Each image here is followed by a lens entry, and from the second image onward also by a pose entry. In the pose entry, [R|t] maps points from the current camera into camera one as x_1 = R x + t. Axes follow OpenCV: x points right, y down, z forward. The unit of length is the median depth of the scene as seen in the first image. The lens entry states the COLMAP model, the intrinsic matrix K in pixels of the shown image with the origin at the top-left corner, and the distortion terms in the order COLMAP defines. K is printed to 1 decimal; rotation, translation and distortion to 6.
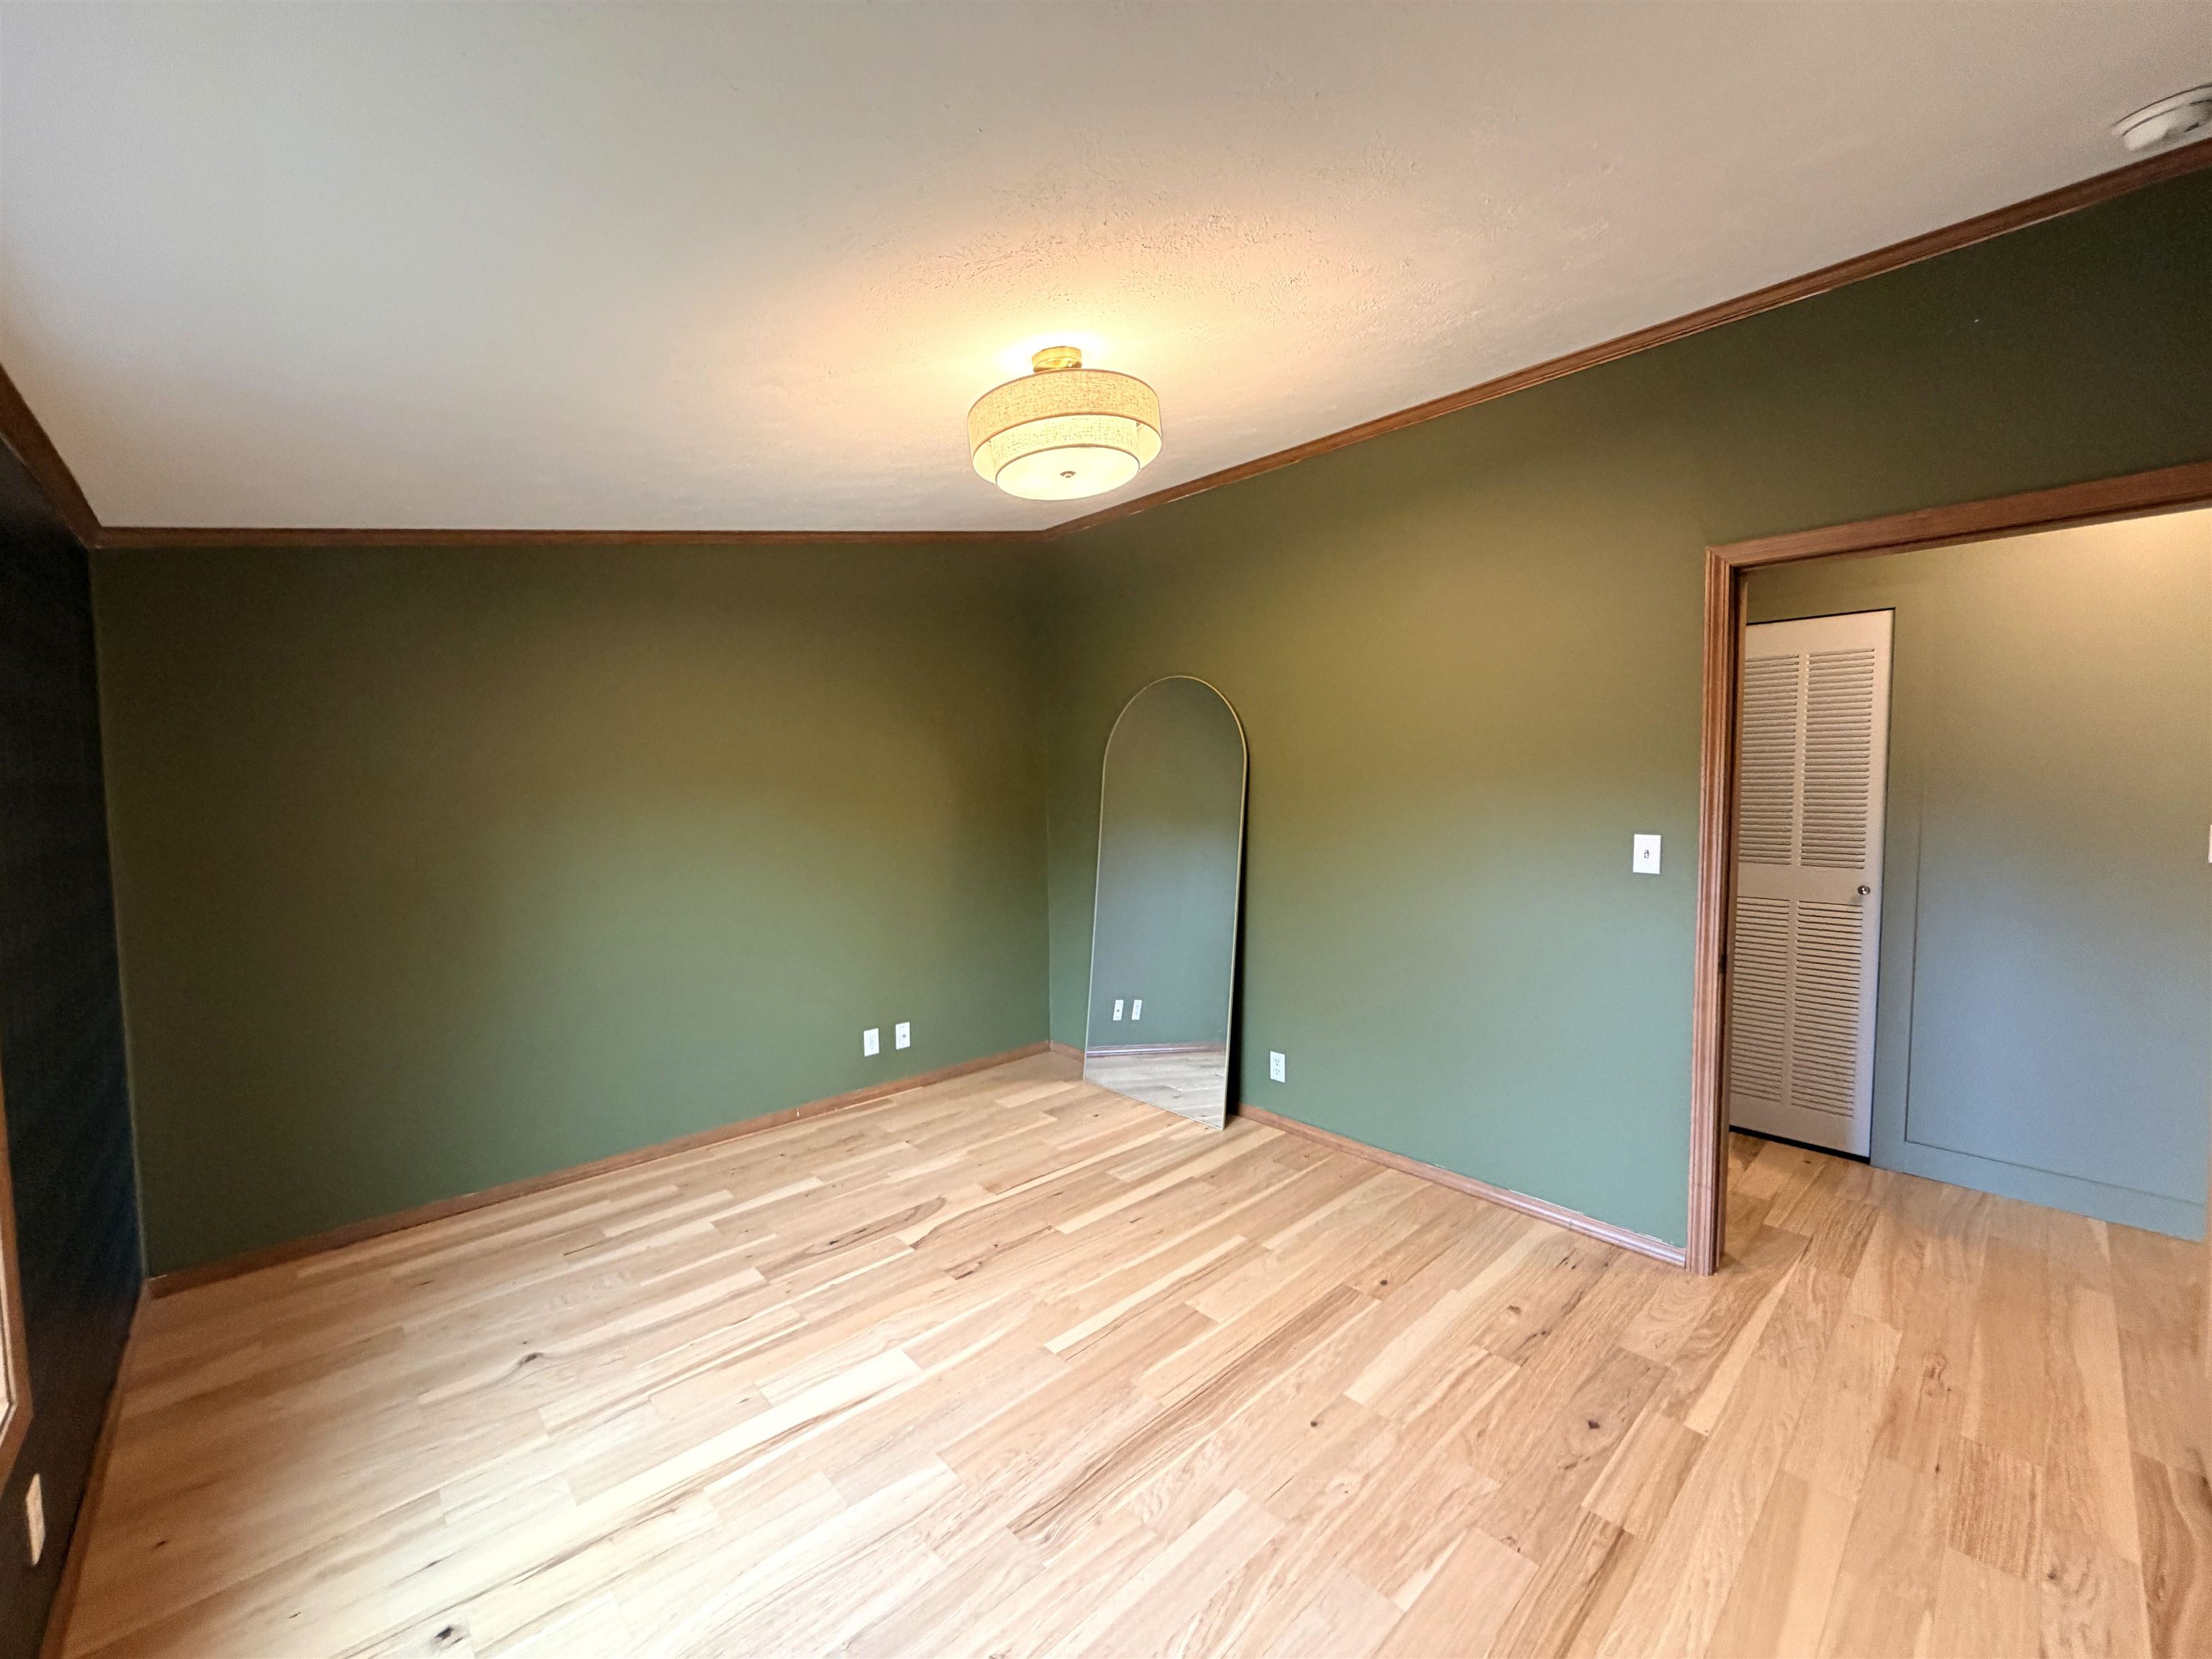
lens RADIAL K [[881.2, 0, 1104.0], [0, 881.2, 827.5], [0, 0, 1]] dist [-0.000513, -0.000166]
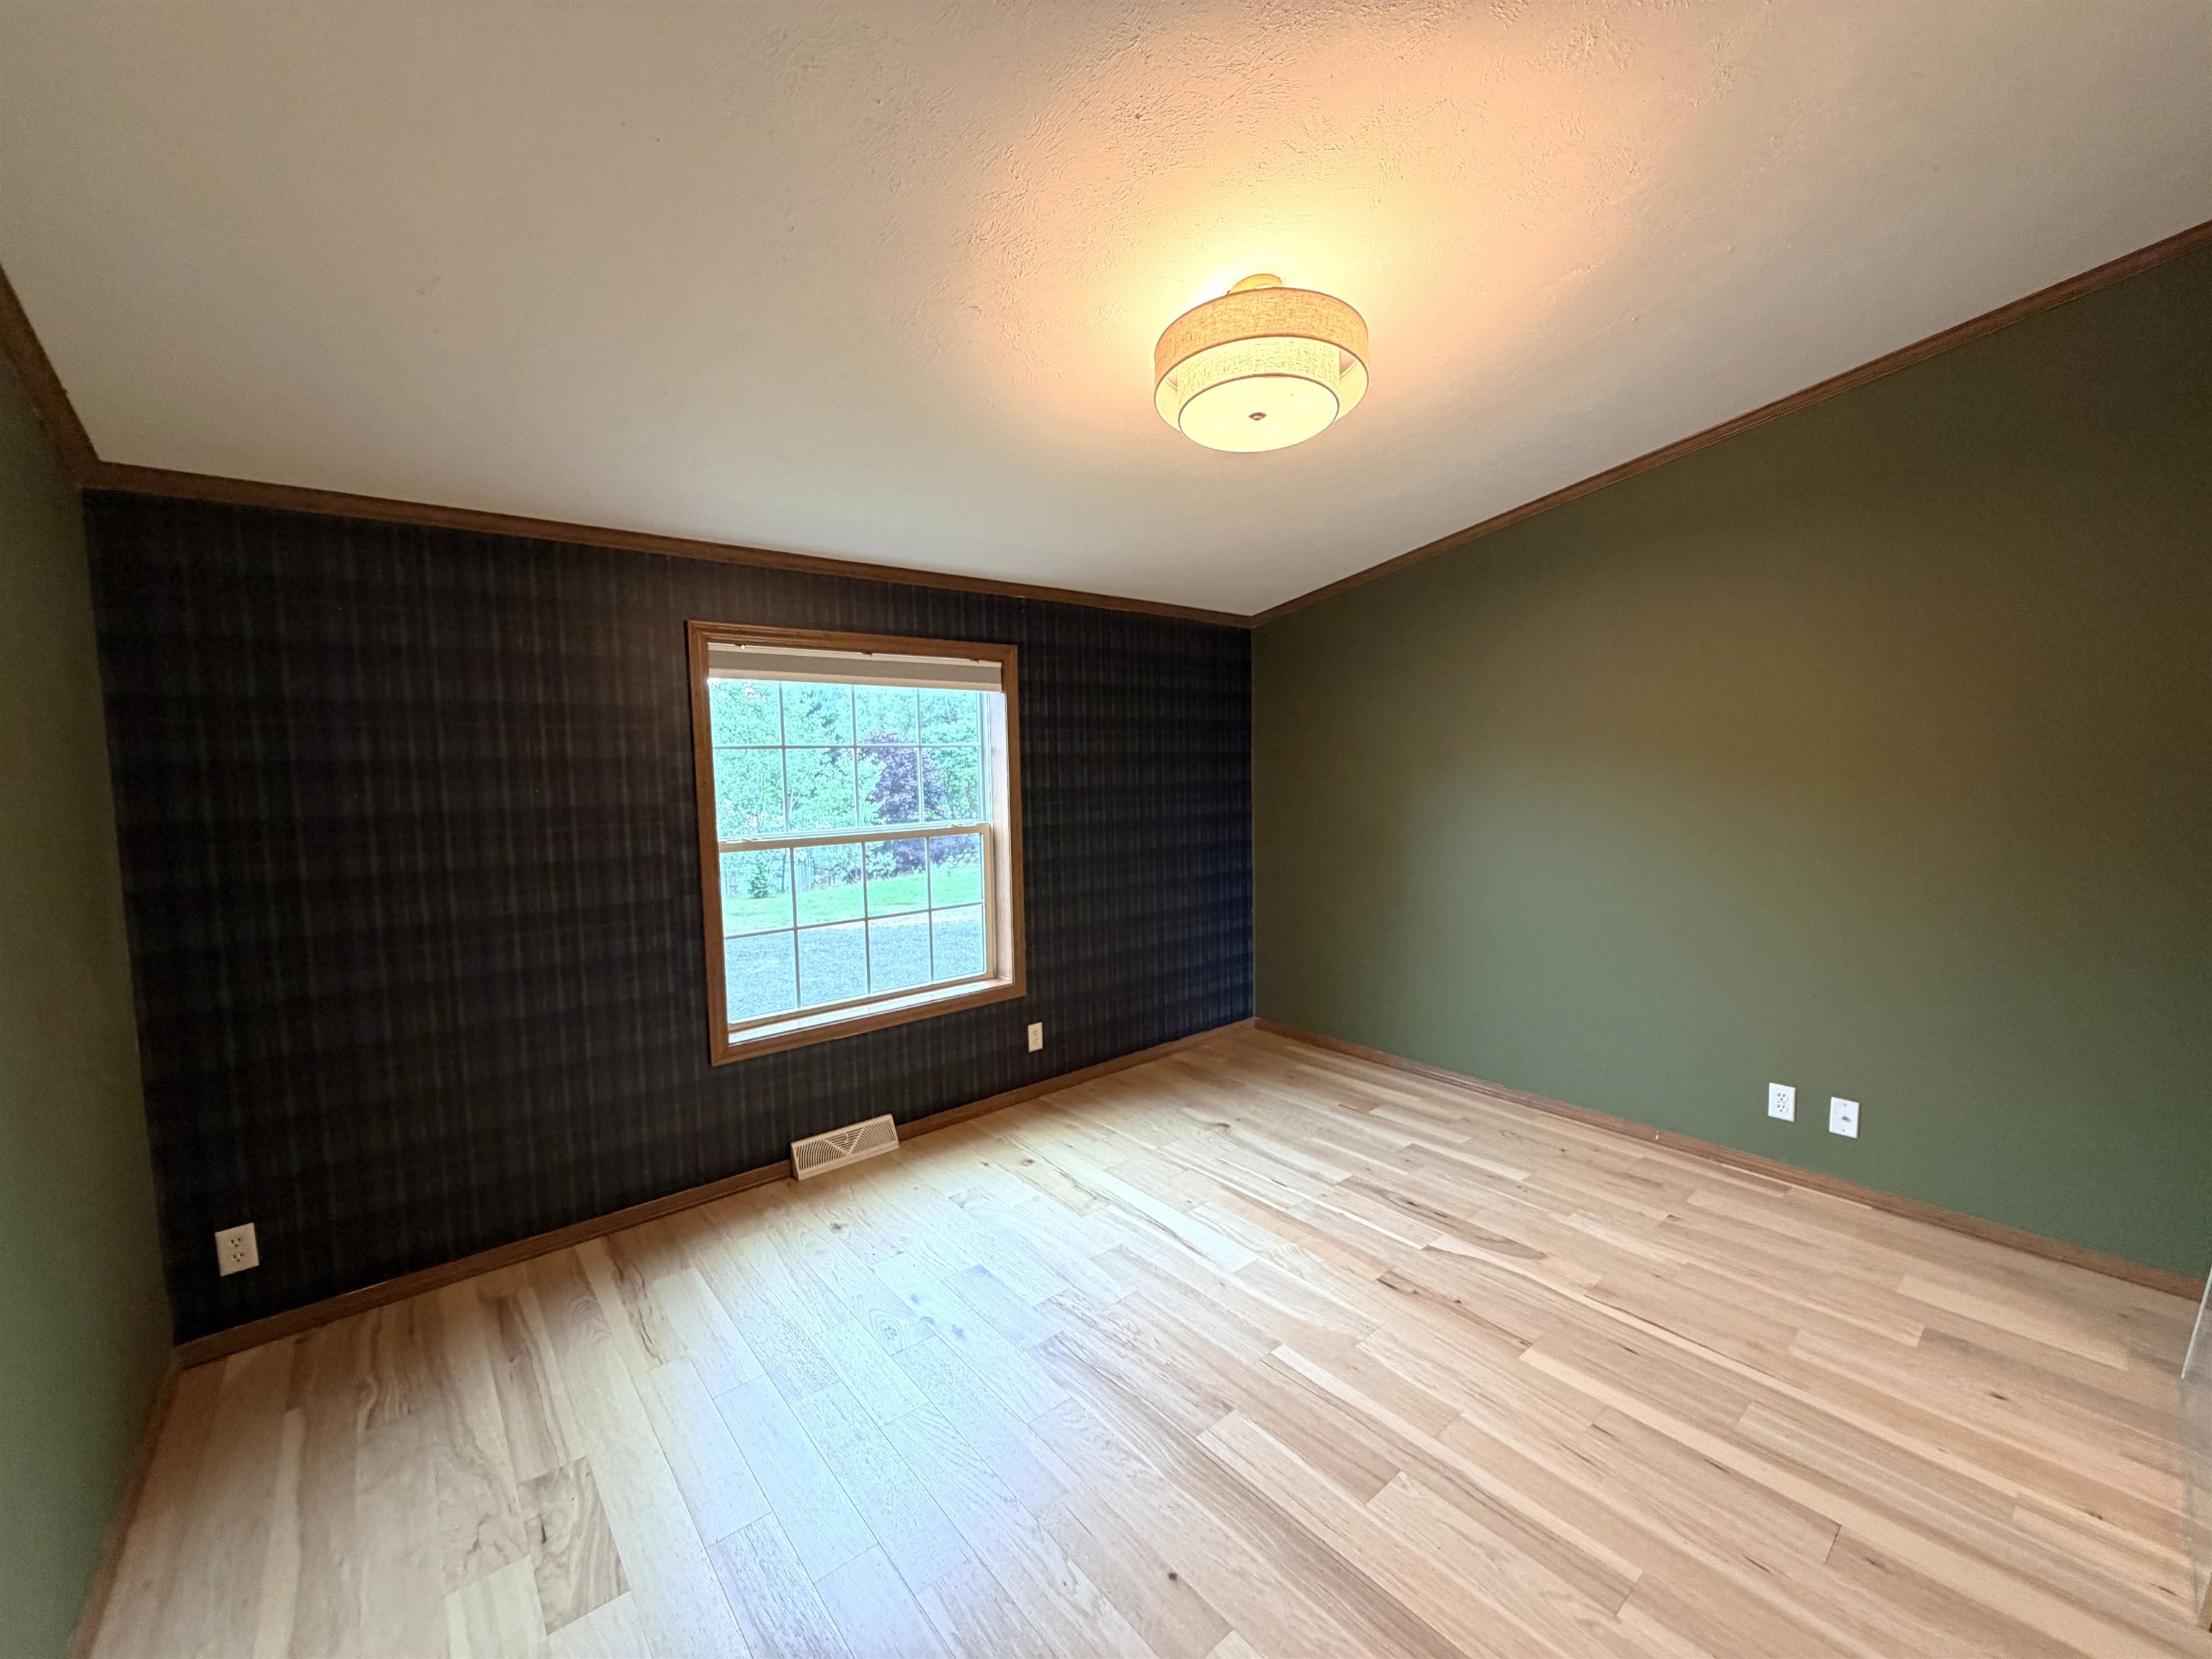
lens RADIAL K [[881.2, 0, 1104.8], [0, 881.2, 834.4], [0, 0, 1]] dist [-0.000513, -0.000166]
pose [[-0.056508, 0.093104, -0.994052, 0.646256], [-0.035686, 0.994818, 0.095204, -0.036816], [0.997764, 0.040854, -0.052892, 0.640694]]
